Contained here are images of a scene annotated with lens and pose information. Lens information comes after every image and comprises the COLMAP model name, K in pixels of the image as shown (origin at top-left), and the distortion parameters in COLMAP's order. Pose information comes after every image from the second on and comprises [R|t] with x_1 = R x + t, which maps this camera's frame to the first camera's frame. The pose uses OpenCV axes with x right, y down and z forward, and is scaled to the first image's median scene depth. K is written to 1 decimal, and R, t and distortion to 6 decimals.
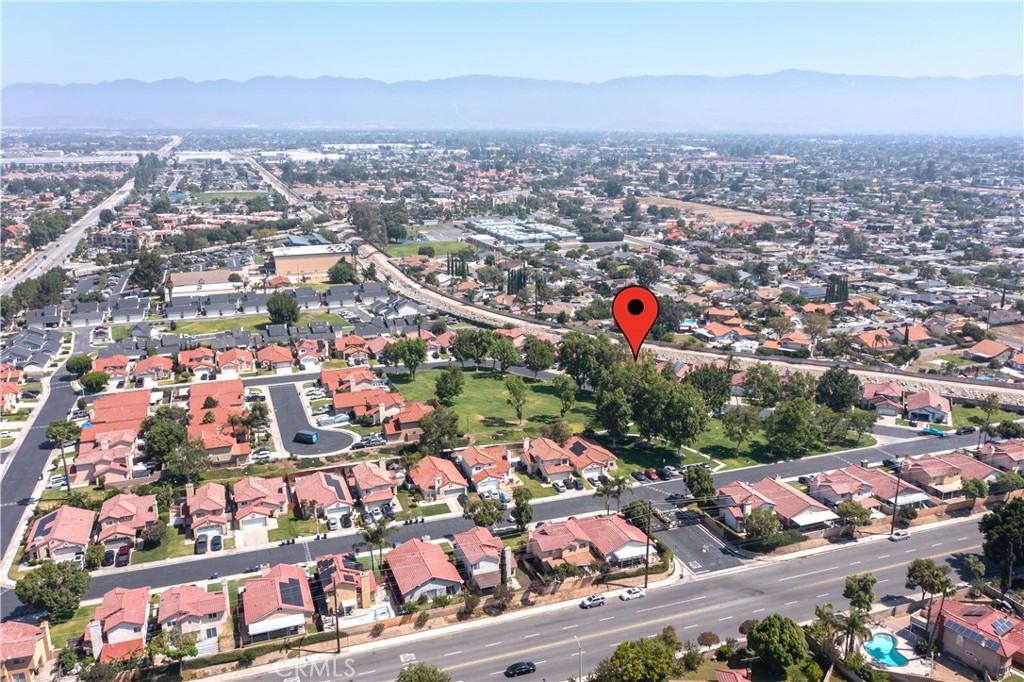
lens RADIAL K [[840.6, 0, 512.0], [0, 840.6, 341.0], [0, 0, 1]] dist [0.013345, 0.019970]
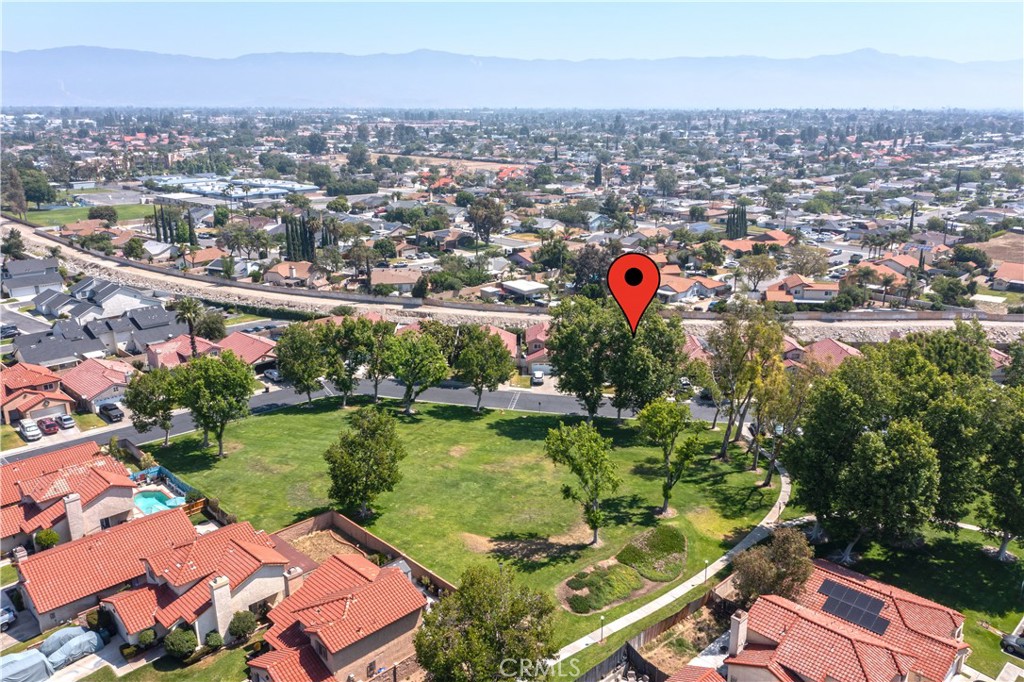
lens RADIAL K [[840.6, 0, 512.0], [0, 840.6, 341.0], [0, 0, 1]] dist [0.013345, 0.019970]
pose [[0.916896, -0.115056, 0.382182, -0.103563], [0.107401, 0.993354, 0.041383, -0.008264], [-0.384404, 0.003102, 0.923160, 0.423915]]
